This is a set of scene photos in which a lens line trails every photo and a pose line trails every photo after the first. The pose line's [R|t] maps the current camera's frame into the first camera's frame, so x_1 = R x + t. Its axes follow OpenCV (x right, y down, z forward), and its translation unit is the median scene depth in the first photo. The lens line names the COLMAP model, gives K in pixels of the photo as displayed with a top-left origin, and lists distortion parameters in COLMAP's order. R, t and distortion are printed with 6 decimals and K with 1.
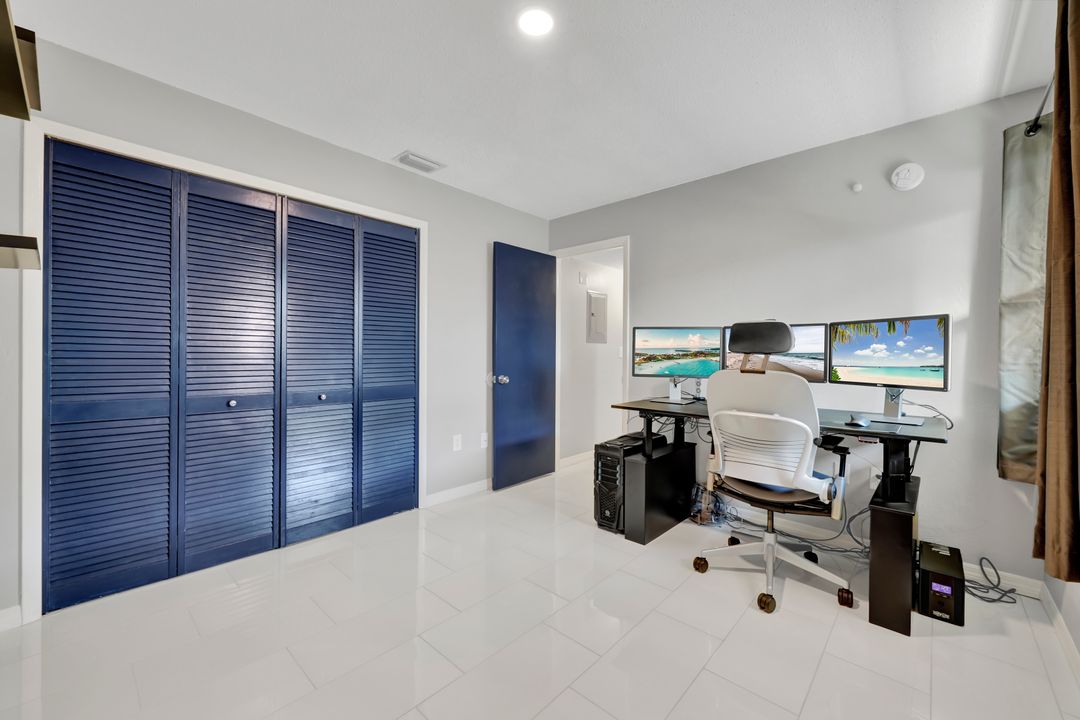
lens RADIAL K [[433.1, 0, 540.9], [0, 433.1, 355.0], [0, 0, 1]] dist [0.000070, -0.000052]
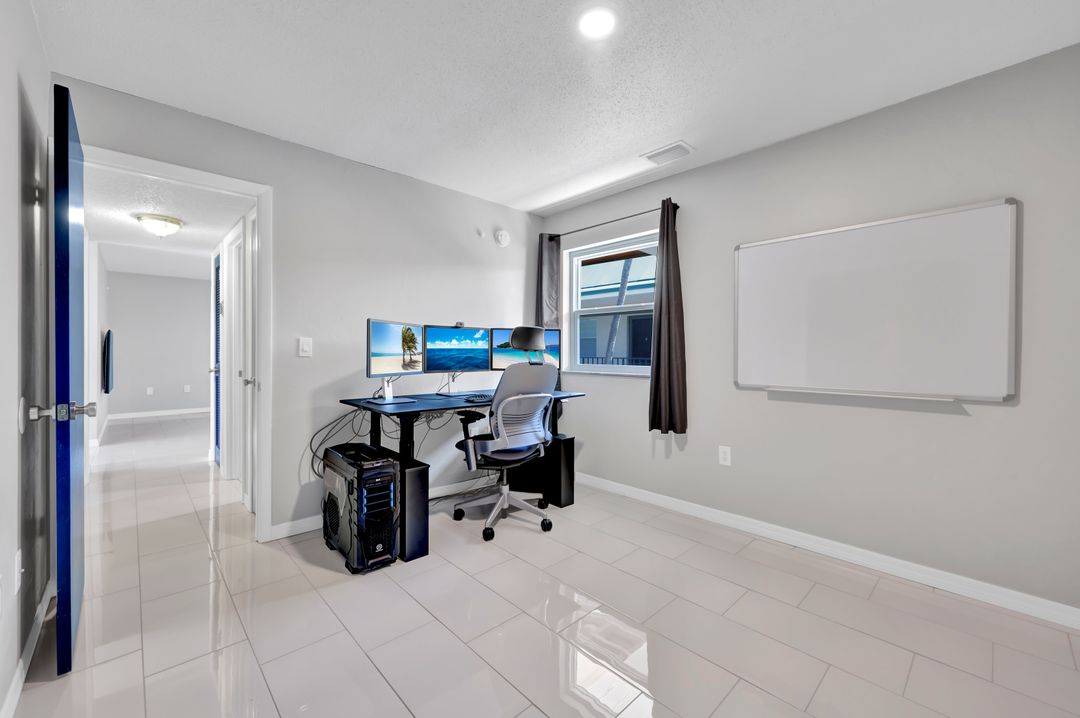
lens RADIAL K [[433.1, 0, 540.9], [0, 433.1, 354.0], [0, 0, 1]] dist [0.000070, -0.000052]
pose [[0.067893, -0.009514, 0.997647, -0.637546], [0.000011, 0.999955, 0.009535, -0.003687], [-0.997693, -0.000636, 0.067890, 0.654790]]
